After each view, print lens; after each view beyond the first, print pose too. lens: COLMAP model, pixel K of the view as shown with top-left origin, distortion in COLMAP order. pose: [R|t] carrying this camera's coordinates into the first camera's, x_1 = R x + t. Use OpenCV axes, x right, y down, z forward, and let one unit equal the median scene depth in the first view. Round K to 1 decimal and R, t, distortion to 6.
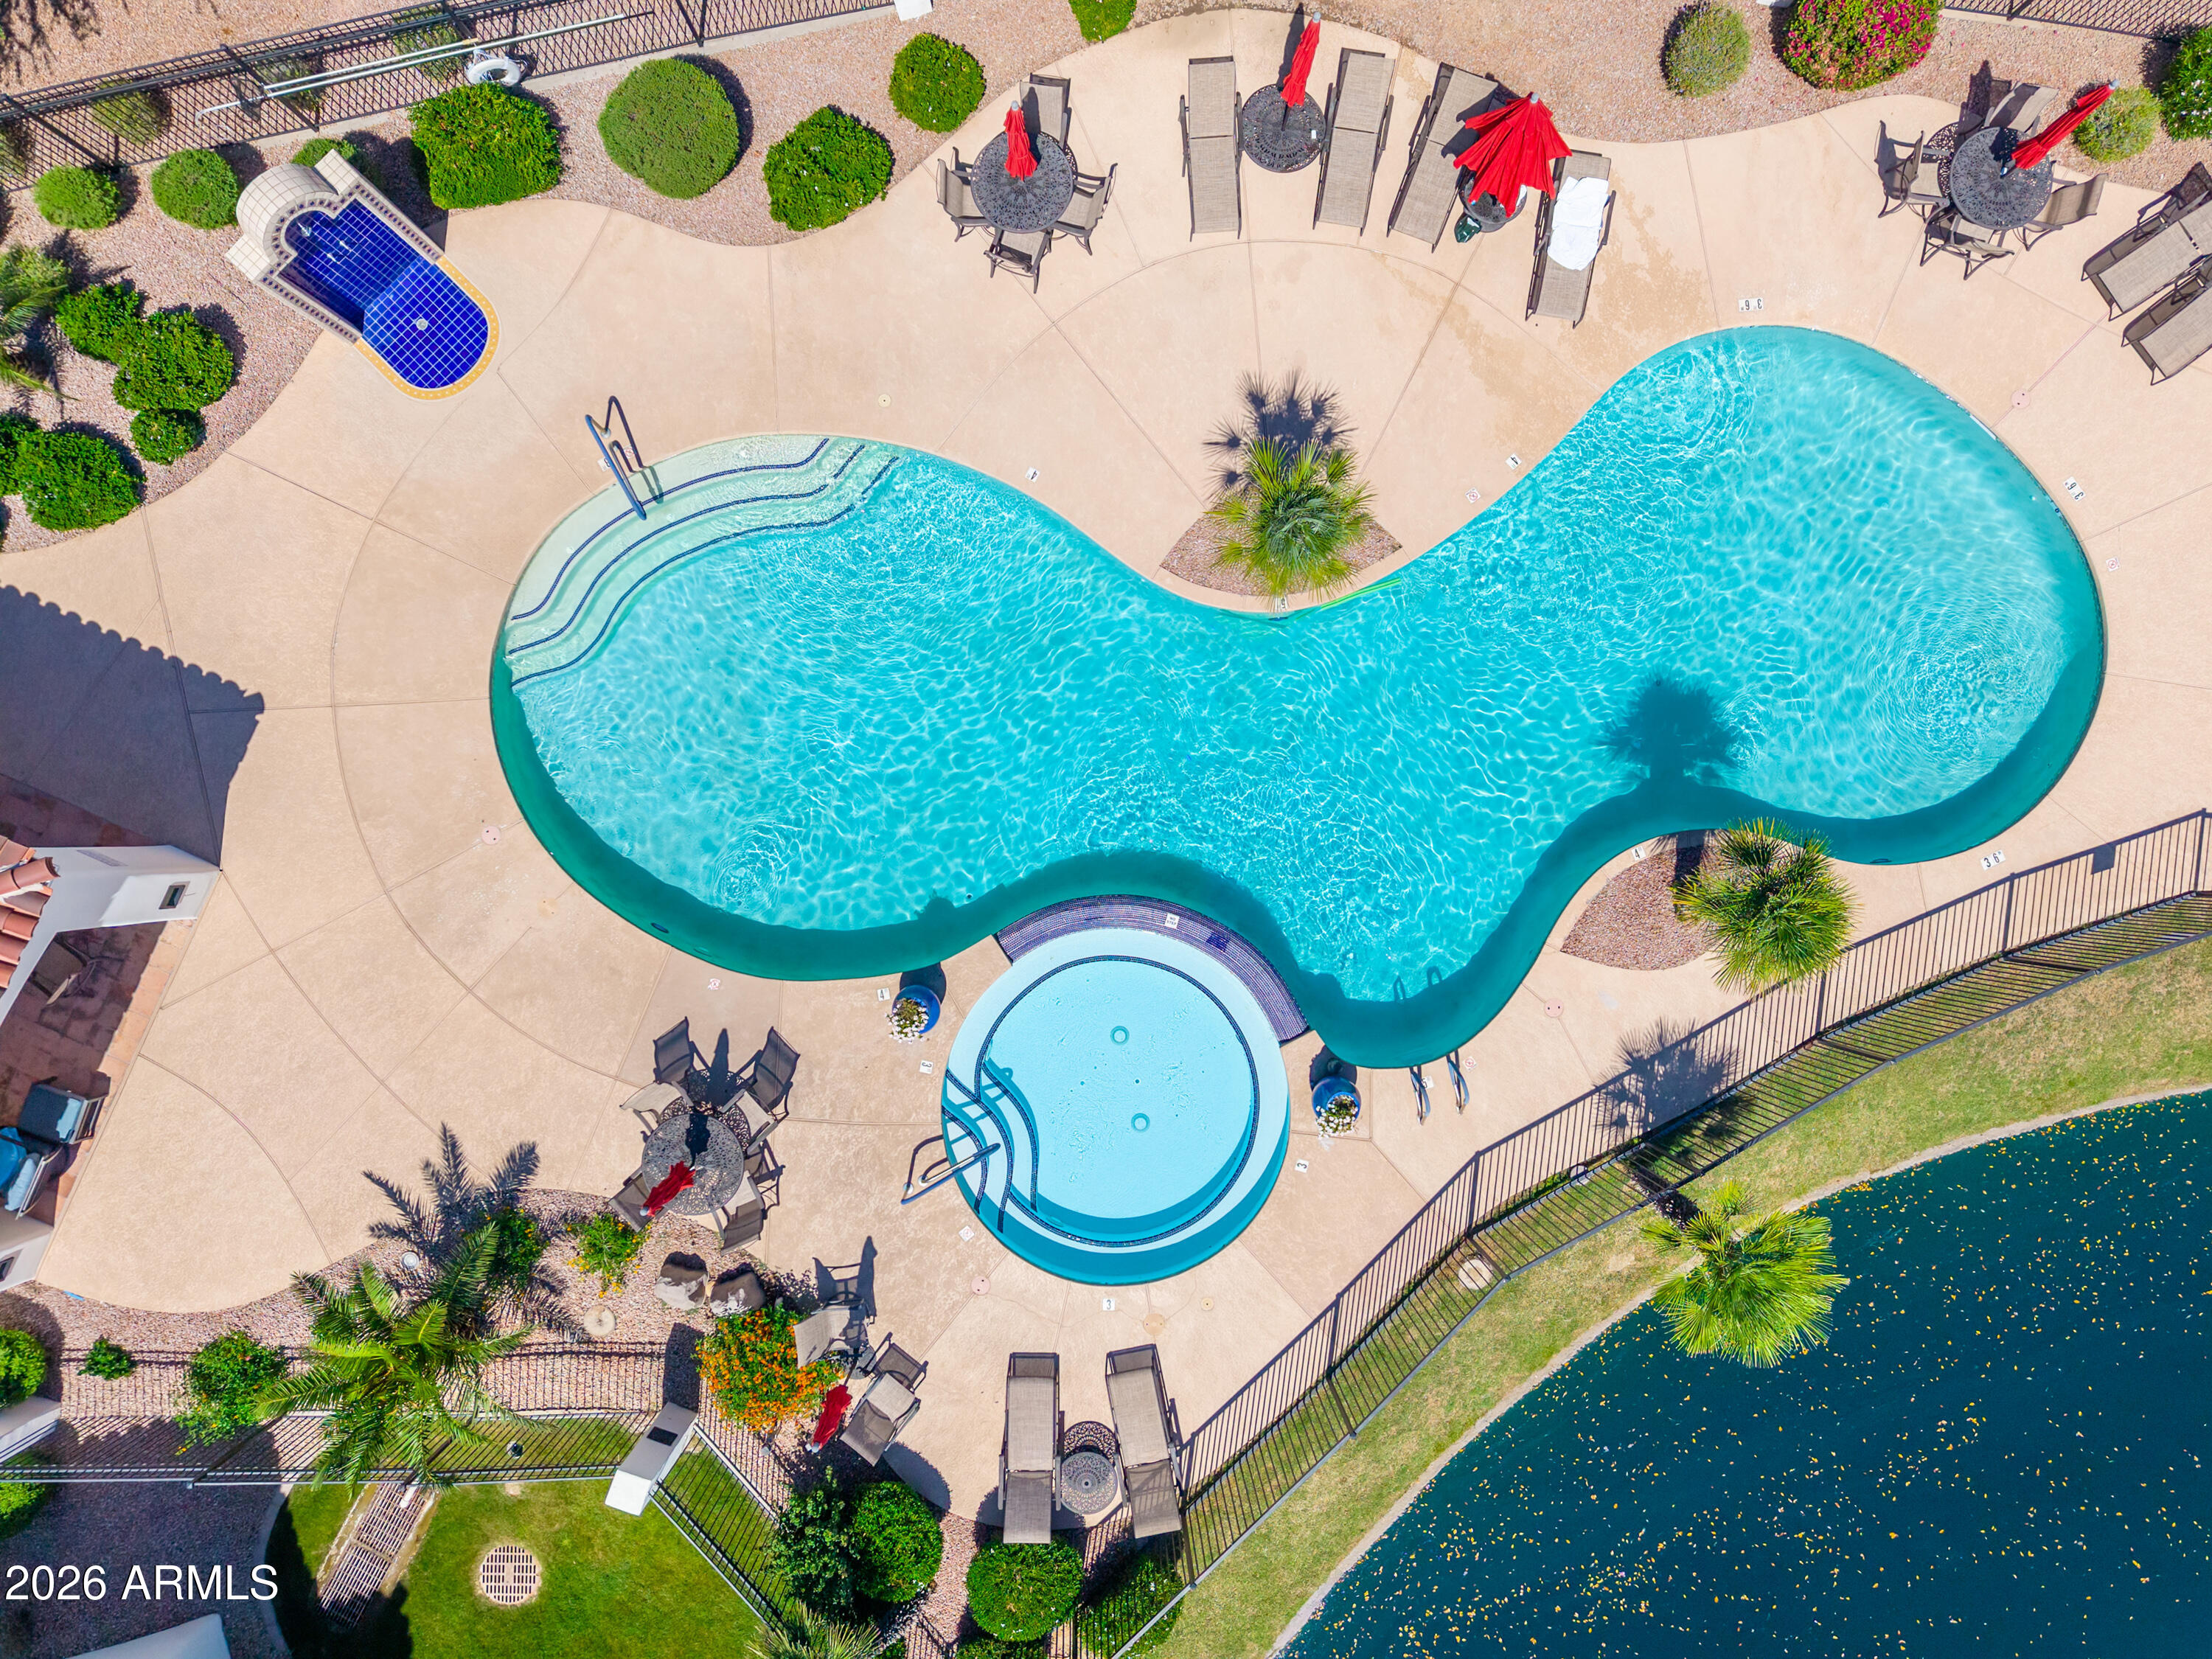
lens RADIAL K [[1463.5, 0, 1106.0], [0, 1463.5, 829.5], [0, 0, 1]] dist [0.036675, -0.018153]
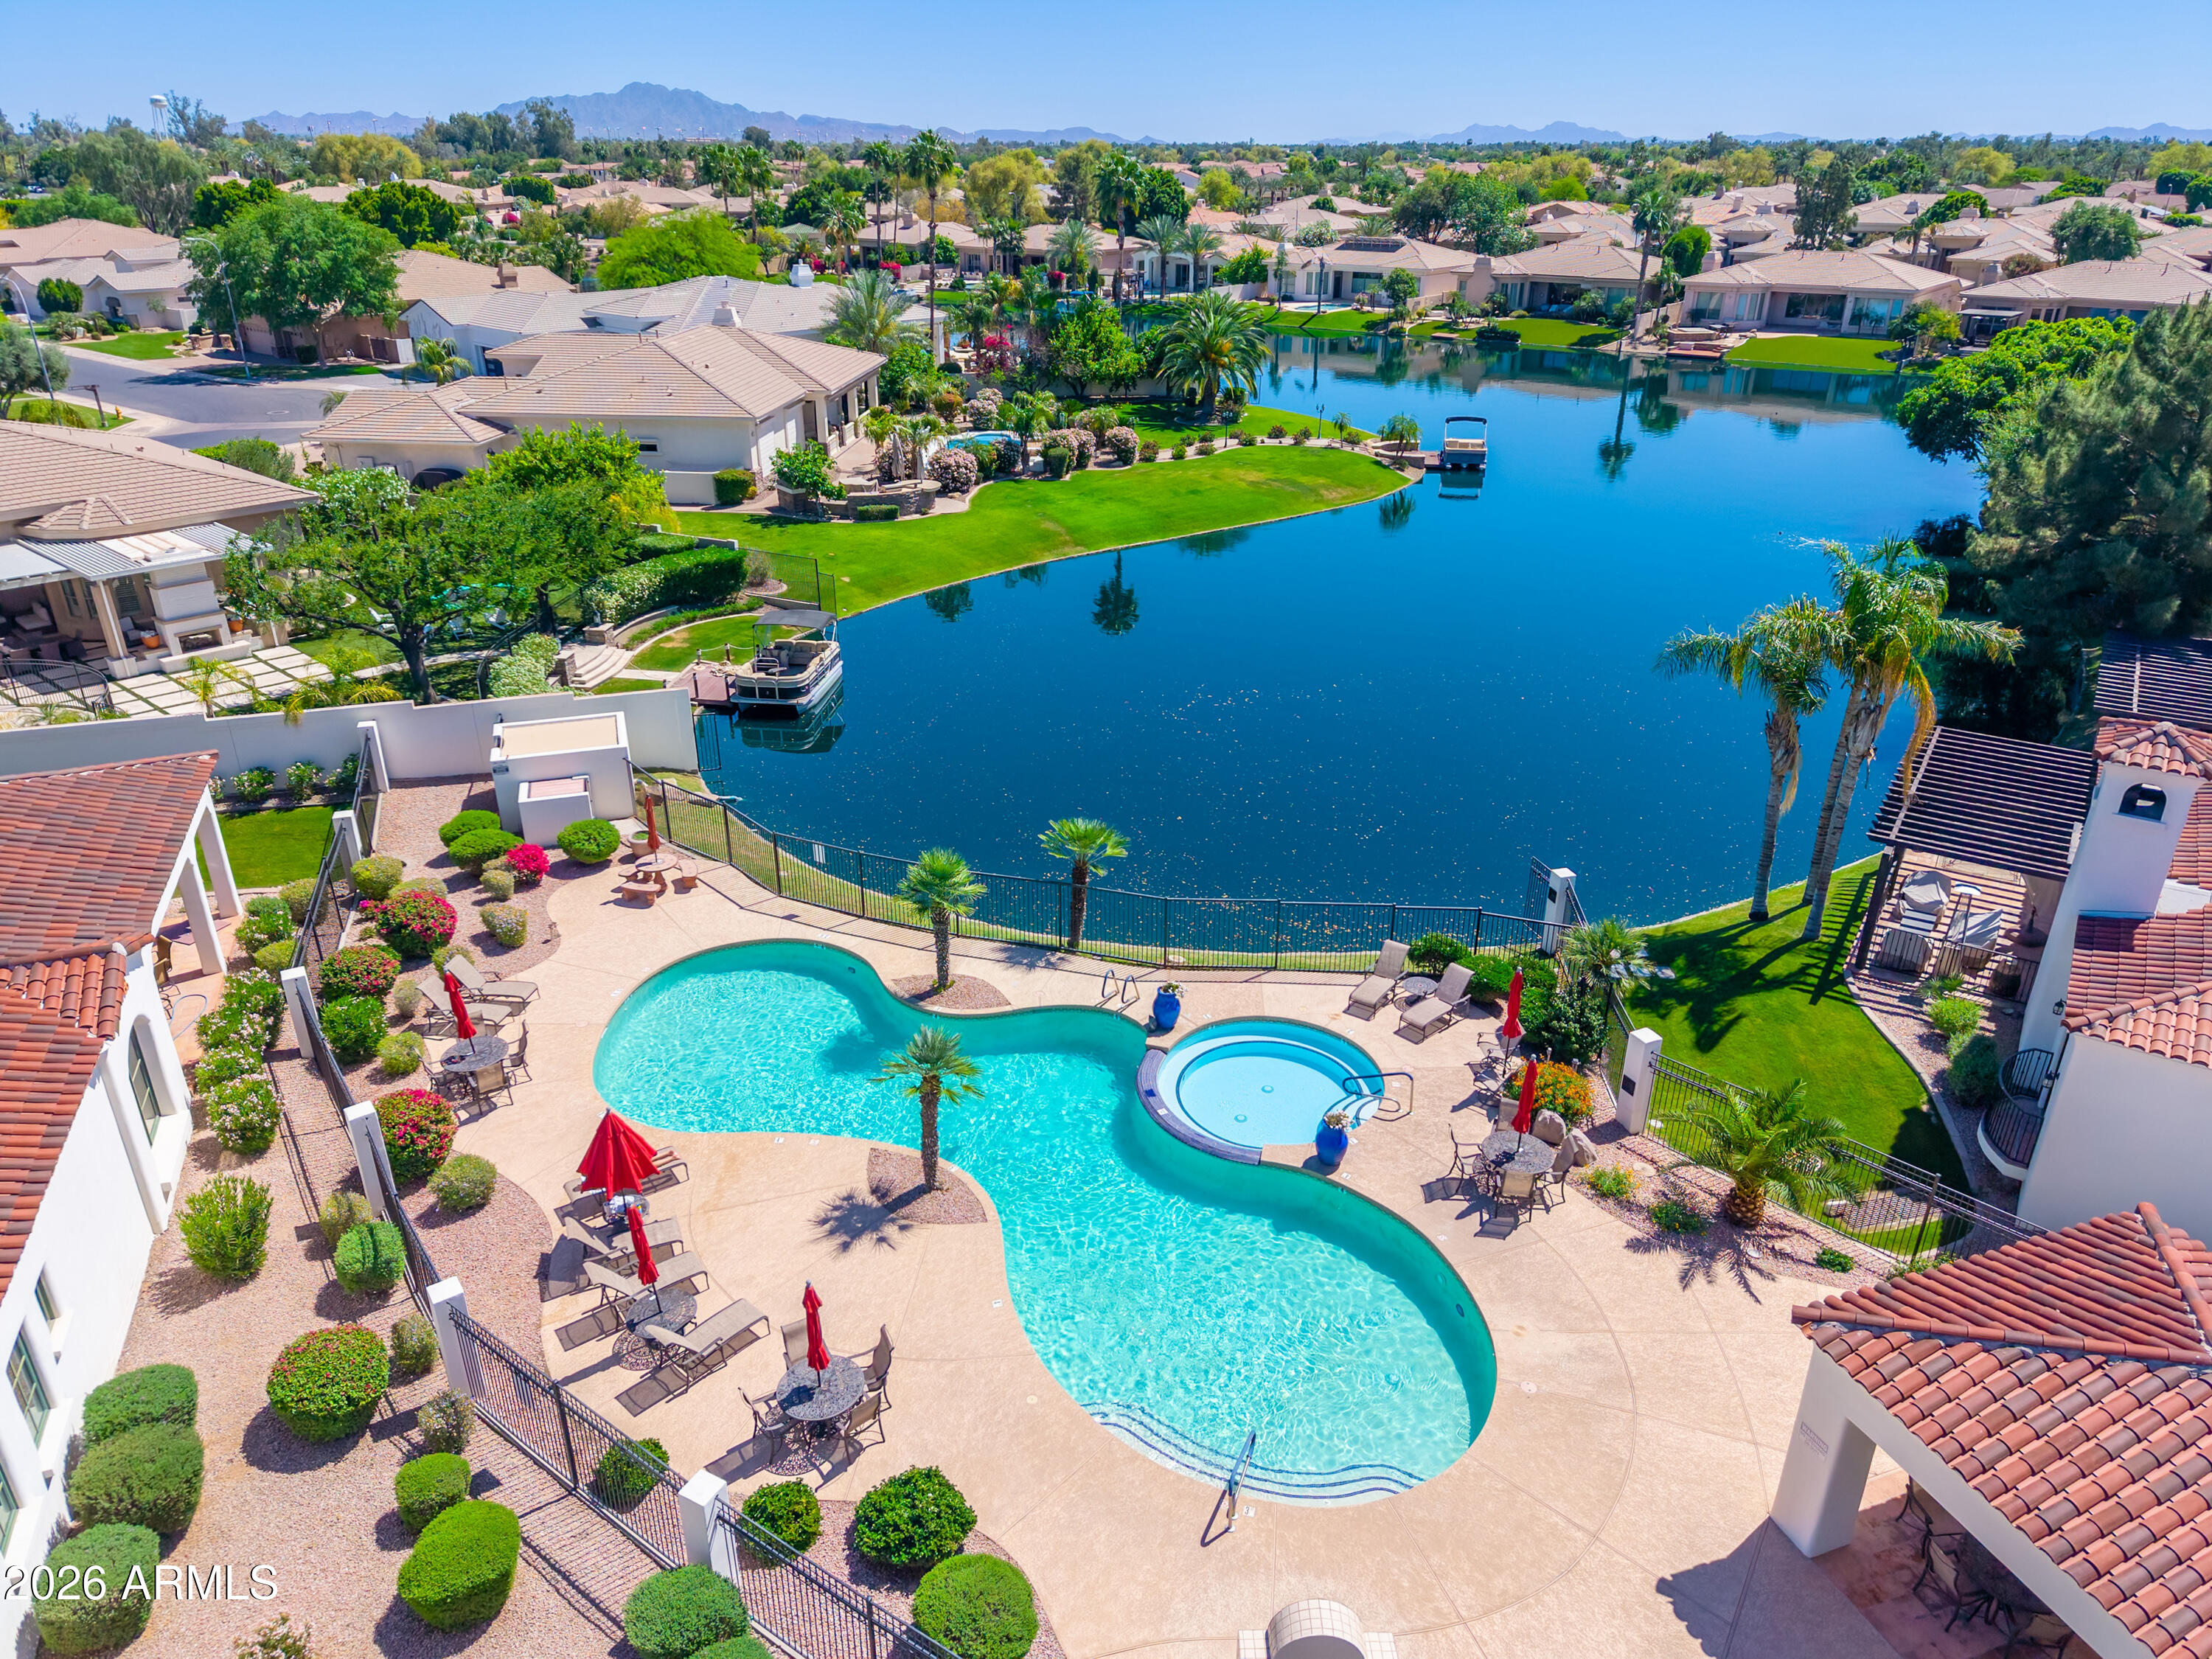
lens RADIAL K [[1463.5, 0, 1106.0], [0, 1463.5, 829.5], [0, 0, 1]] dist [0.036675, -0.018153]
pose [[-0.696487, -0.304034, 0.649976, -0.811871], [0.717551, -0.288572, 0.633914, -0.858244], [-0.005166, 0.907904, 0.419147, 0.100483]]
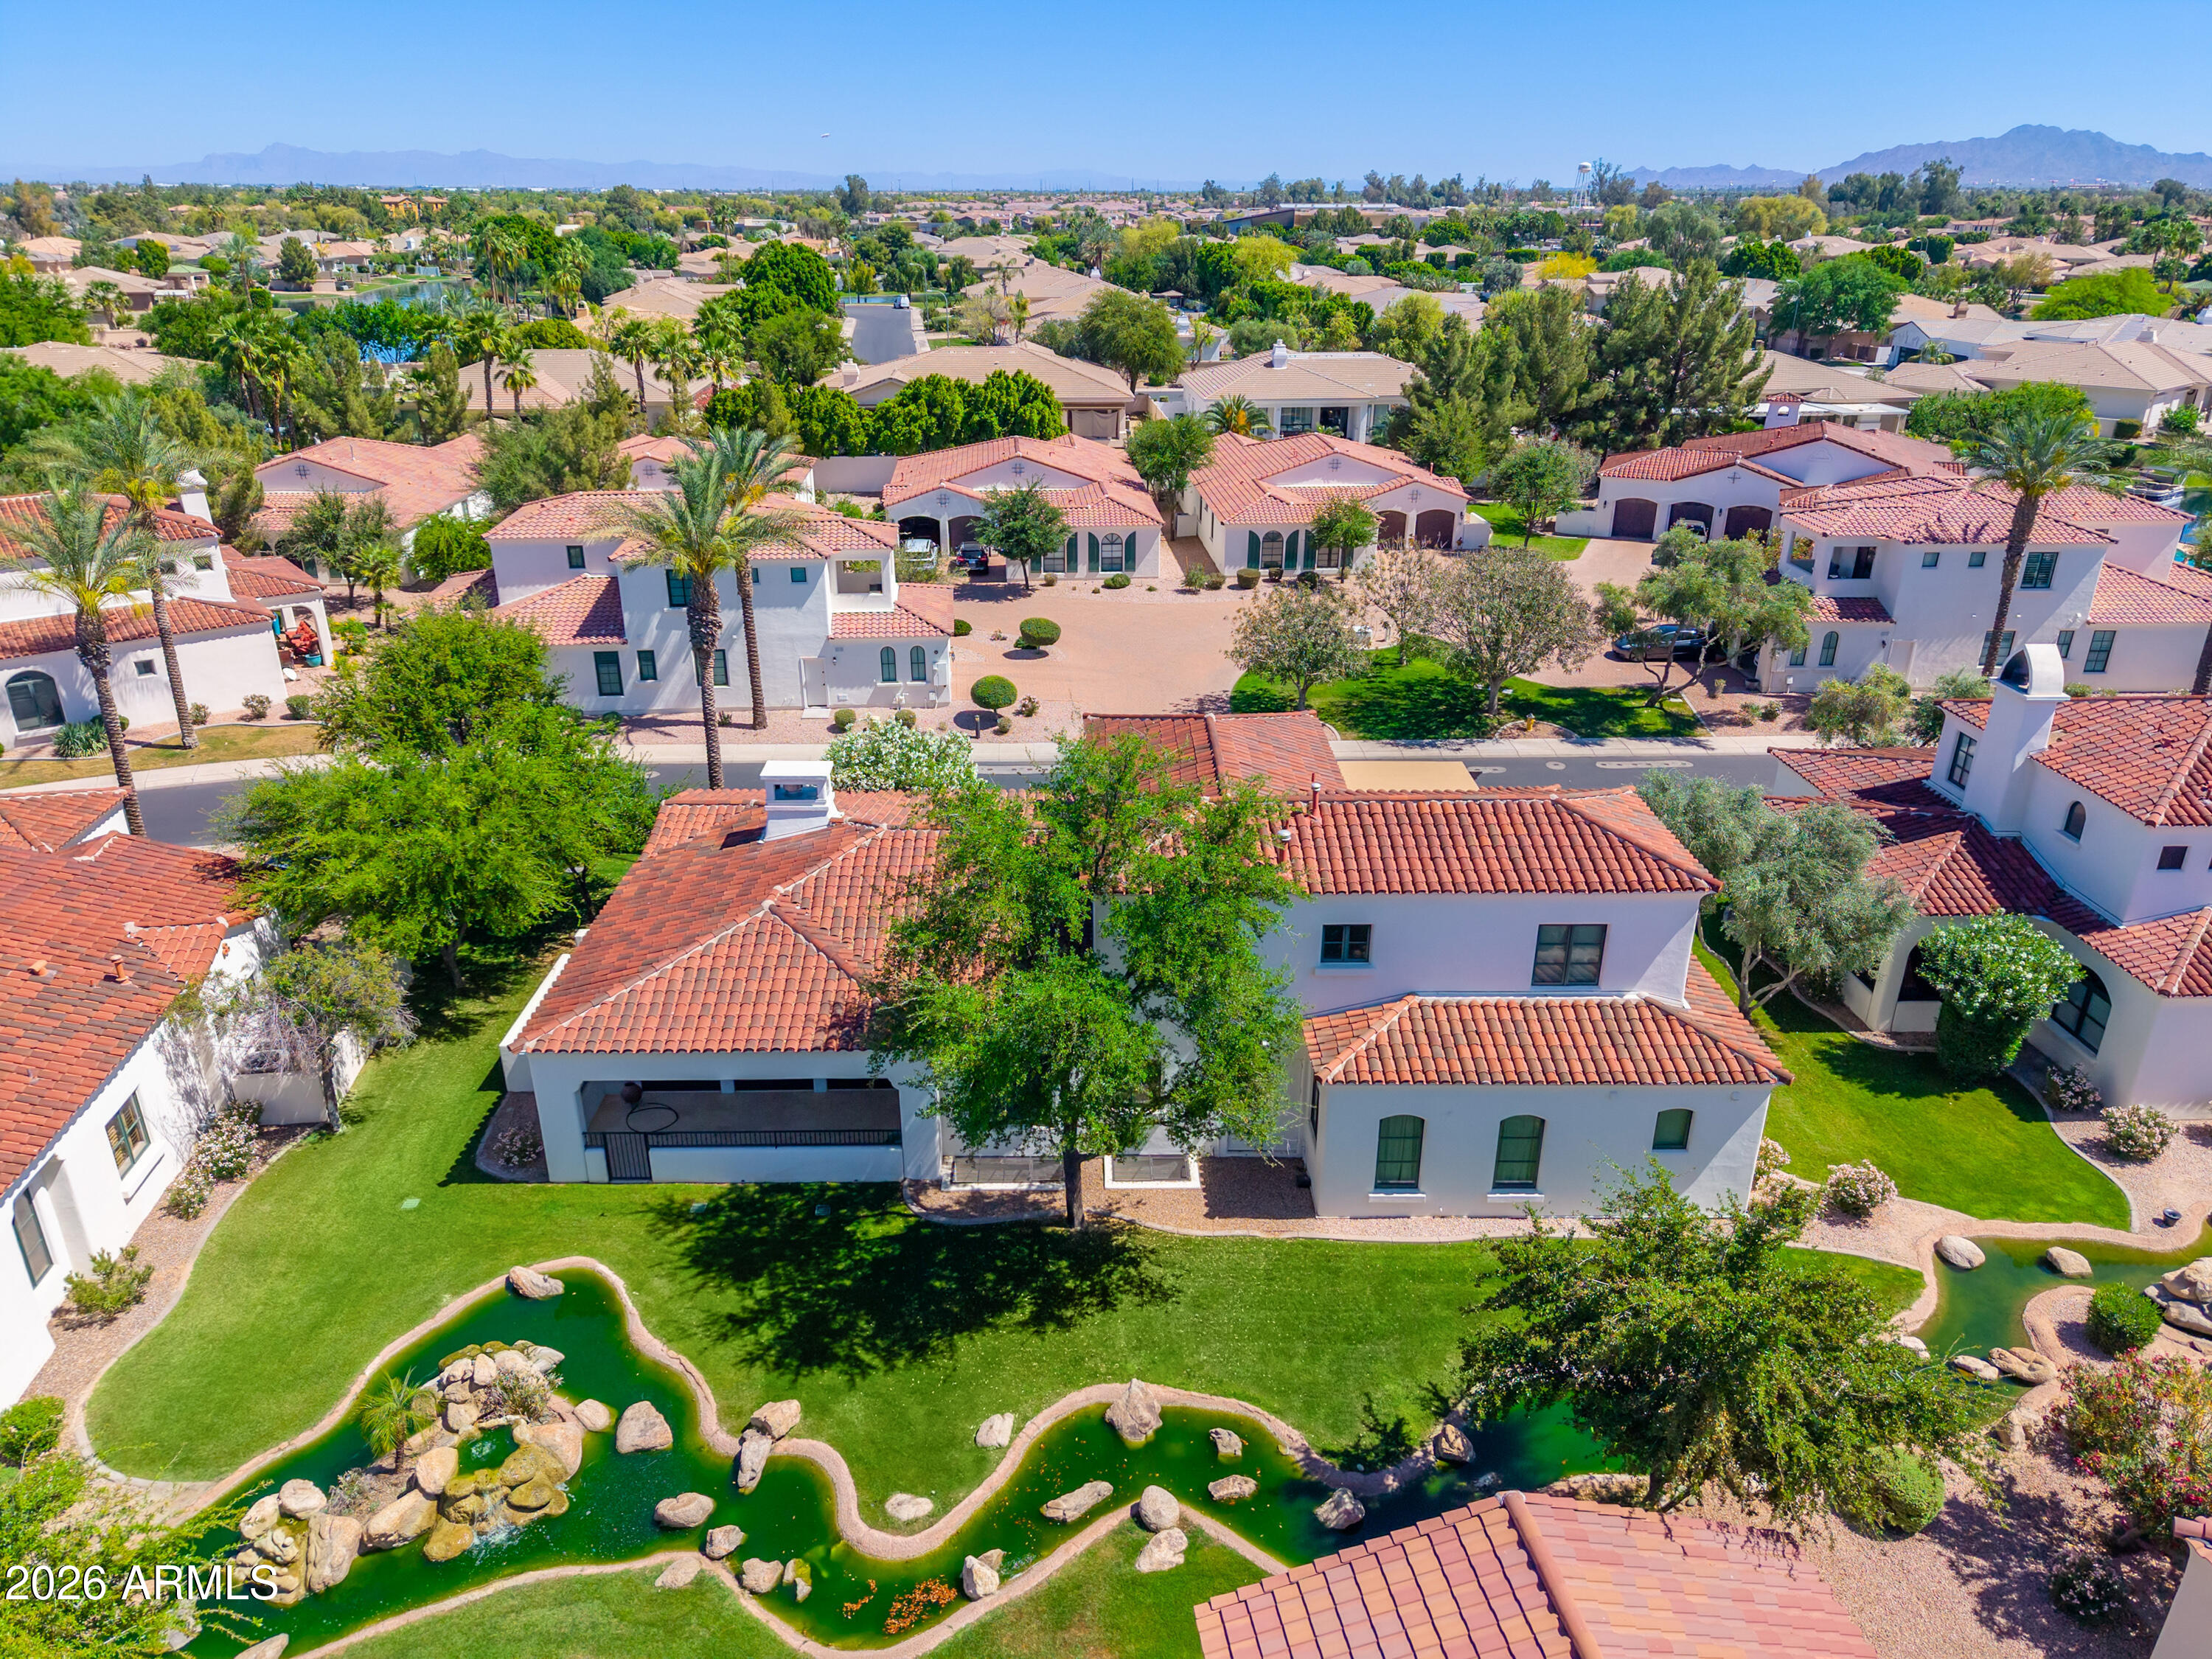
lens RADIAL K [[1463.5, 0, 1106.0], [0, 1463.5, 829.5], [0, 0, 1]] dist [0.036675, -0.018153]
pose [[0.016247, -0.396343, 0.917959, -4.567045], [0.999863, 0.009276, -0.013692, -3.550629], [-0.003089, 0.918056, 0.396440, -0.089503]]
